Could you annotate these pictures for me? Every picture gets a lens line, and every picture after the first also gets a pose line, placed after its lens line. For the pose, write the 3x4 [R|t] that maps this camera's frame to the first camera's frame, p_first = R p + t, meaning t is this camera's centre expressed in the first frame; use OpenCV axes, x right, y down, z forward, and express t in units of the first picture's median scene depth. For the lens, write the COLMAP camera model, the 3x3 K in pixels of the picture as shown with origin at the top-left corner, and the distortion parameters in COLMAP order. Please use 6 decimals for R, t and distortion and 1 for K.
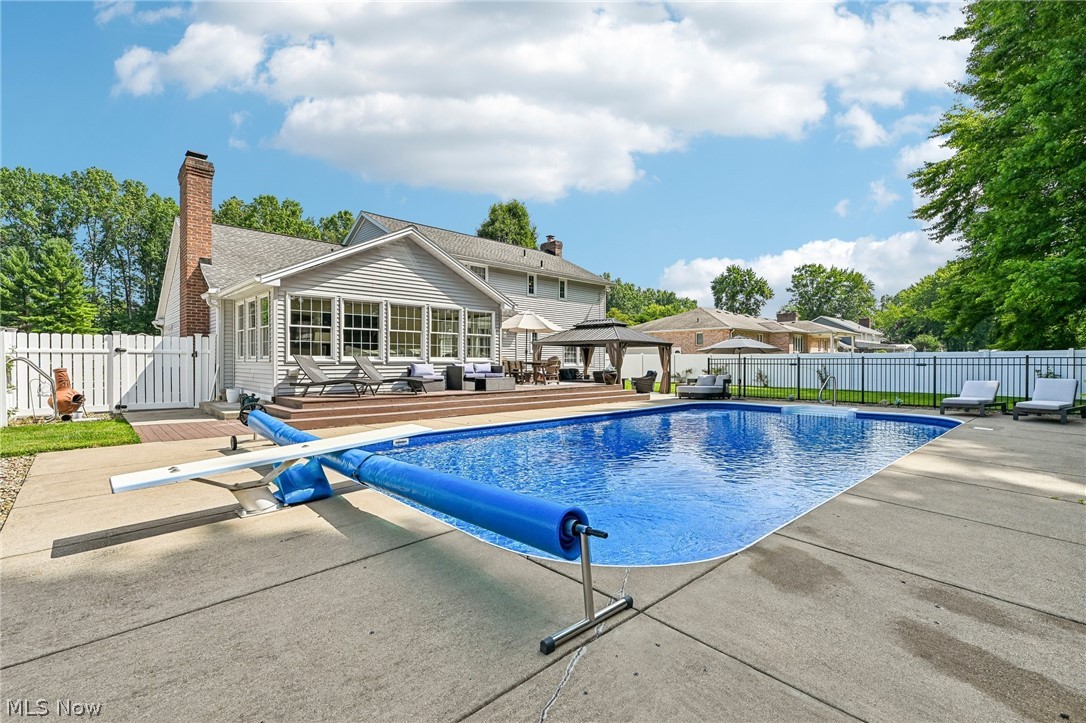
lens RADIAL K [[487.3, 0, 546.1], [0, 487.3, 365.7], [0, 0, 1]] dist [-0.001900, -0.001321]
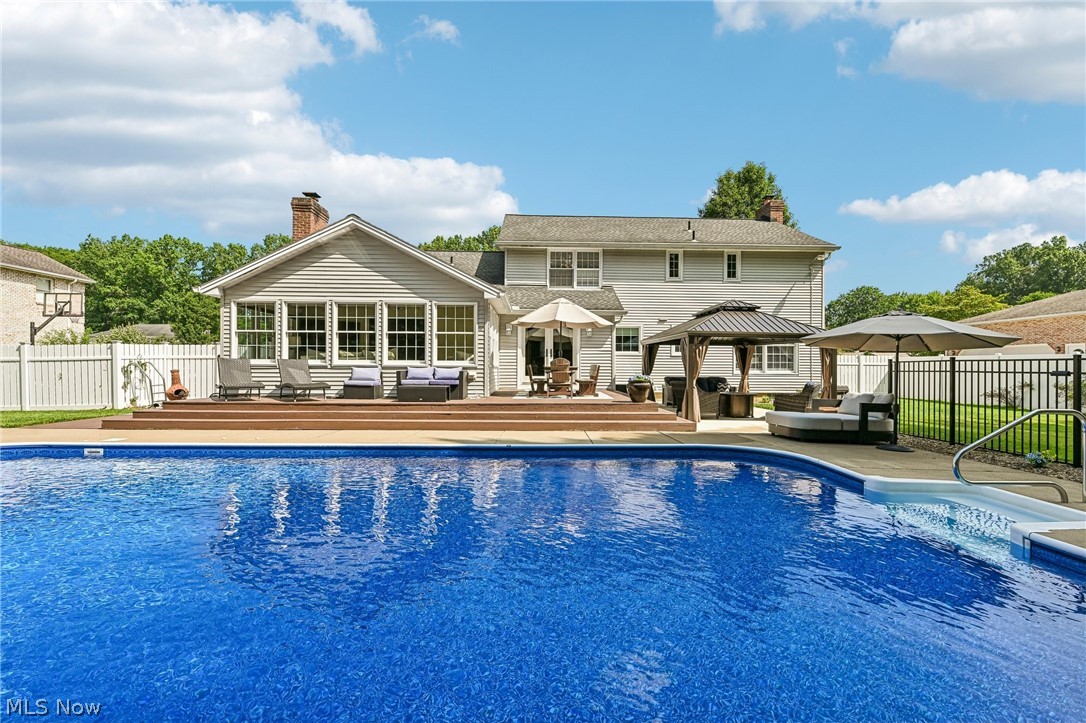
lens RADIAL K [[481.8, 0, 548.1], [0, 481.8, 367.2], [0, 0, 1]] dist [-0.000976, -0.000998]
pose [[0.747229, 0.002330, -0.664562, 0.478782], [-0.008951, 0.999938, -0.006559, -0.001293], [0.664506, 0.010849, 0.747204, 0.463329]]
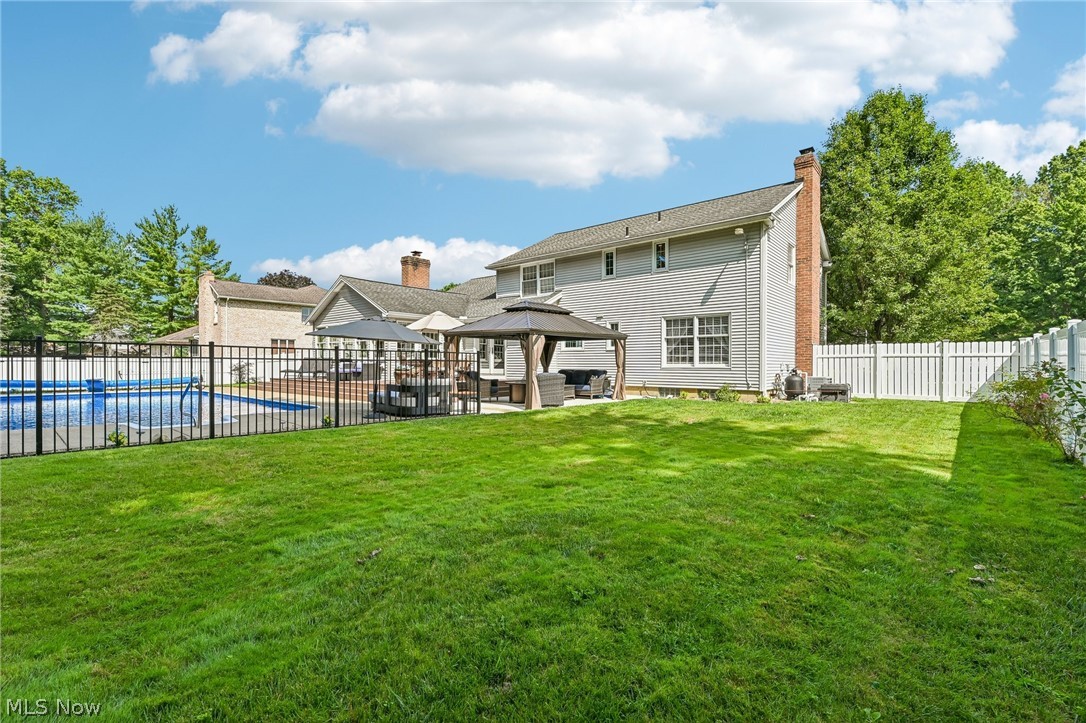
lens RADIAL K [[484.2, 0, 547.0], [0, 484.2, 367.4], [0, 0, 1]] dist [-0.000595, -0.000517]
pose [[0.101009, 0.003827, -0.994878, 1.107502], [-0.010457, 0.999941, 0.002784, 0.002255], [0.994831, 0.010122, 0.101043, 1.221576]]
